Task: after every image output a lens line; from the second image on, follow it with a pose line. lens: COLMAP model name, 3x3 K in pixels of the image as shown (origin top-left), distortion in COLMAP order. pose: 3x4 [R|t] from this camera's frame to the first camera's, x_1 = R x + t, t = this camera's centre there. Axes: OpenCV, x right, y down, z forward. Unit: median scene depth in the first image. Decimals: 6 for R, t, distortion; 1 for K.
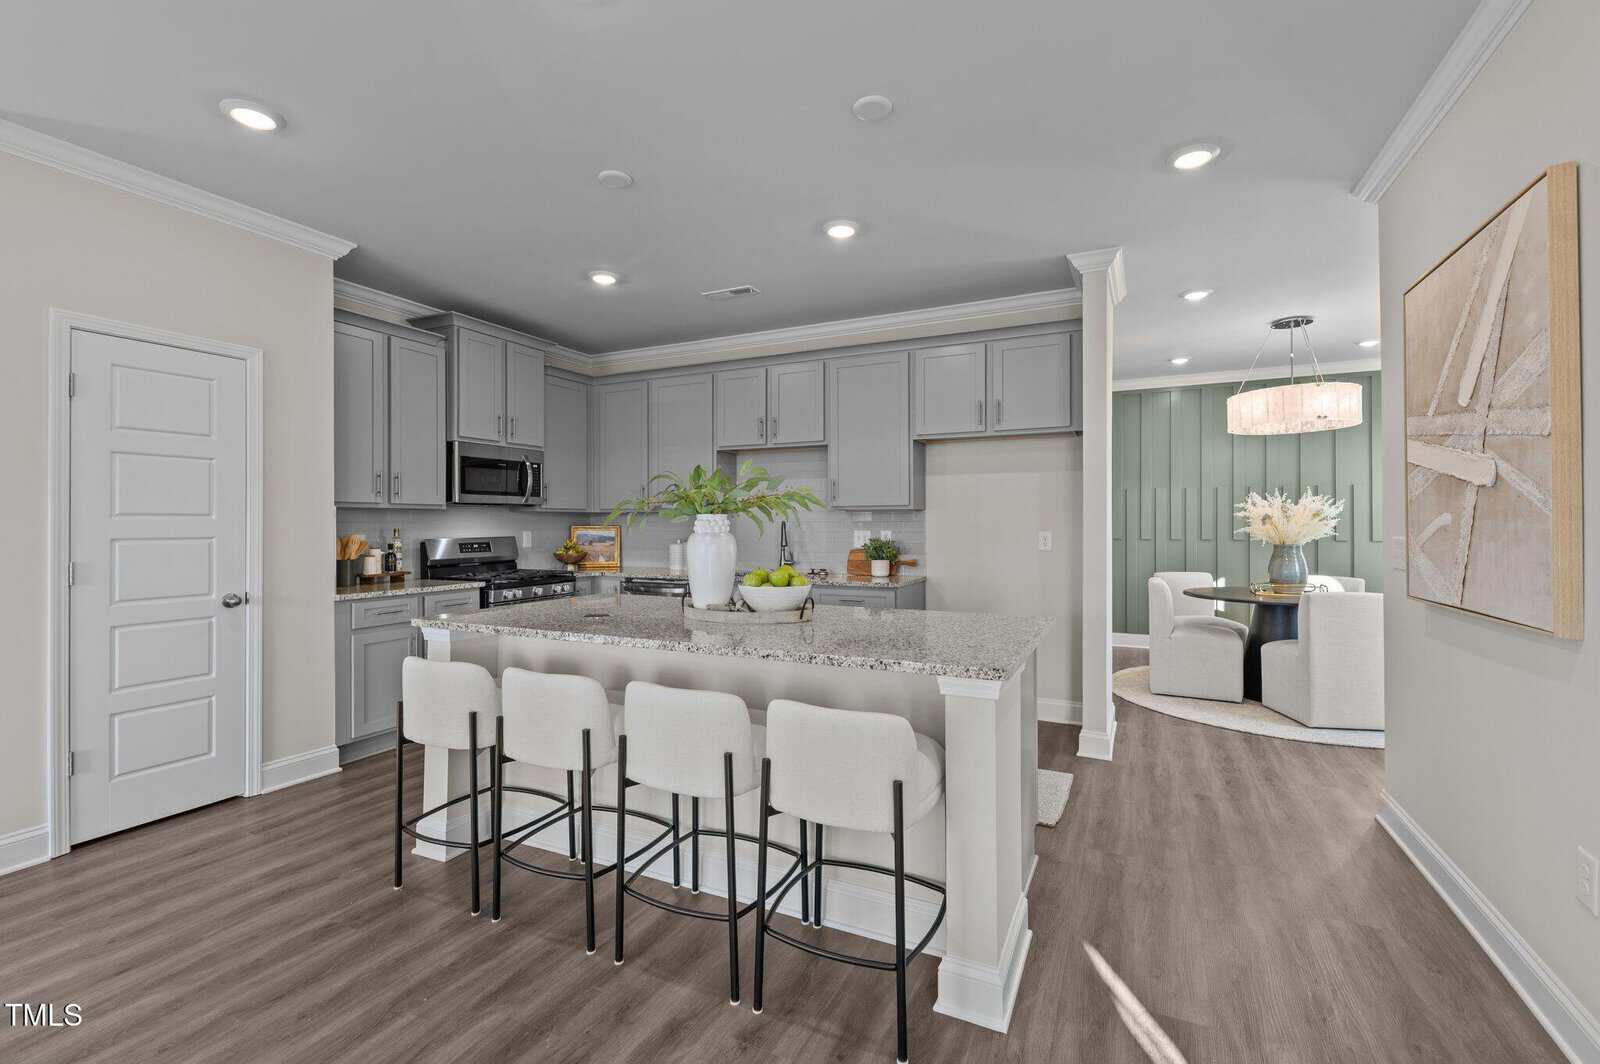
lens RADIAL K [[710.0, 0, 792.7], [0, 710.0, 526.0], [0, 0, 1]] dist [0.002237, 0.000011]
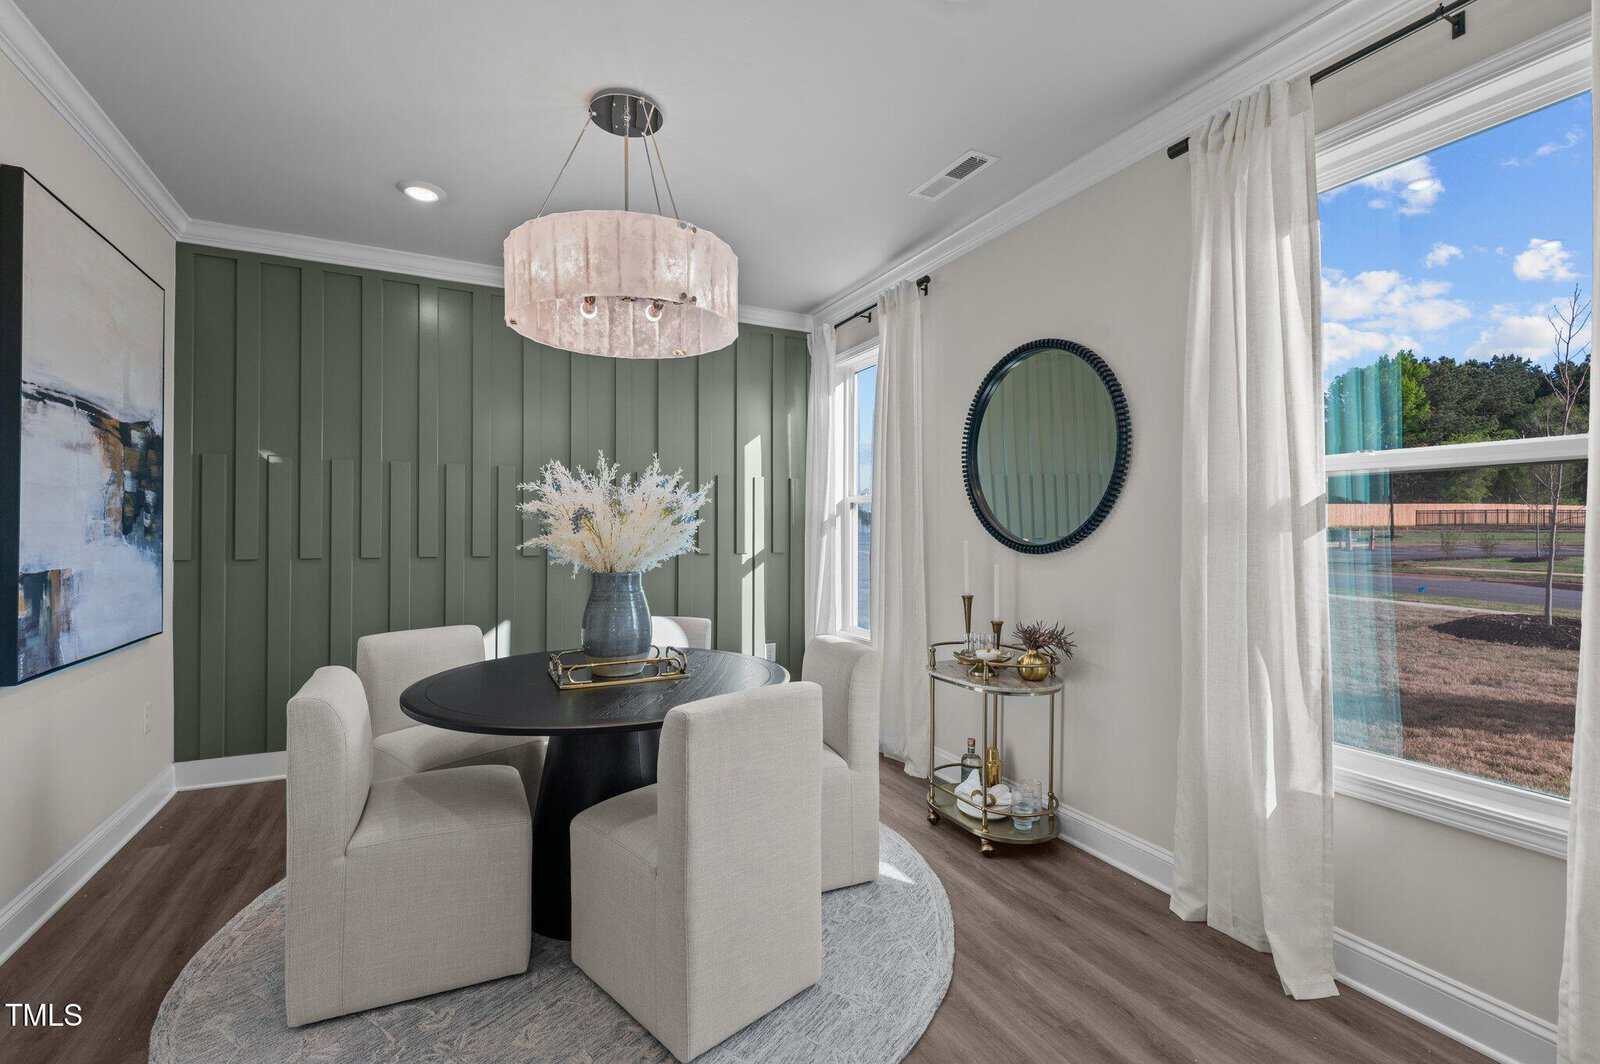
lens RADIAL K [[710.0, 0, 792.7], [0, 710.0, 526.0], [0, 0, 1]] dist [0.002237, 0.000011]
pose [[0.618626, 0.008595, 0.785639, 0.390171], [-0.002630, 0.999957, -0.008869, -0.001336], [-0.785681, 0.003421, 0.618622, 0.607222]]
